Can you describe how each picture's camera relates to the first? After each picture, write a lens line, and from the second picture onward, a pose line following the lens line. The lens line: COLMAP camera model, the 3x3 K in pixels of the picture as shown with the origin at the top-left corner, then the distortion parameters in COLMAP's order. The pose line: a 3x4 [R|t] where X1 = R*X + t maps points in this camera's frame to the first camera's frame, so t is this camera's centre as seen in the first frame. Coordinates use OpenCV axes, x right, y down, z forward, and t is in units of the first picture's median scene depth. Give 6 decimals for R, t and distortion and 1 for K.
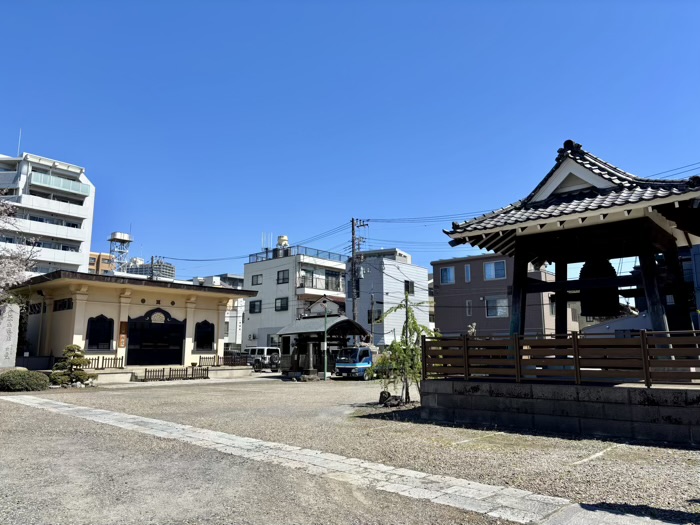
lens RADIAL K [[512.4, 0, 350.0], [0, 512.4, 262.5], [0, 0, 1]] dist [0.046936, -0.061581]
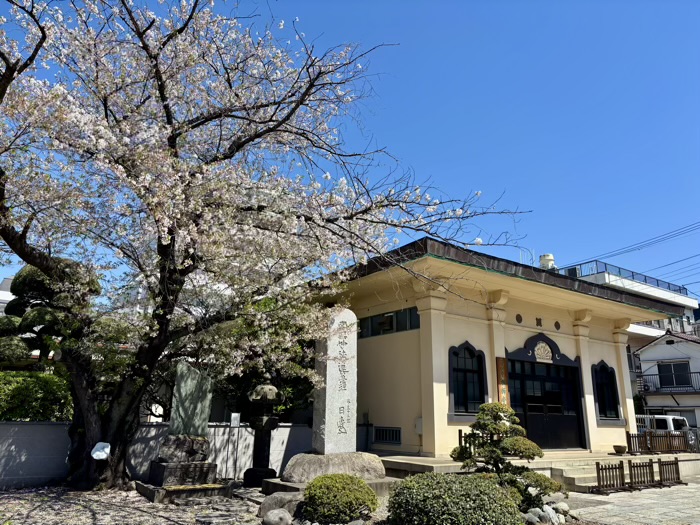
lens RADIAL K [[512.4, 0, 350.0], [0, 512.4, 262.5], [0, 0, 1]] dist [0.046936, -0.061581]
pose [[0.974515, -0.048918, -0.218923, -0.452013], [0.021863, 0.991999, -0.124339, 0.079675], [0.223254, 0.116384, 0.967787, 0.461903]]
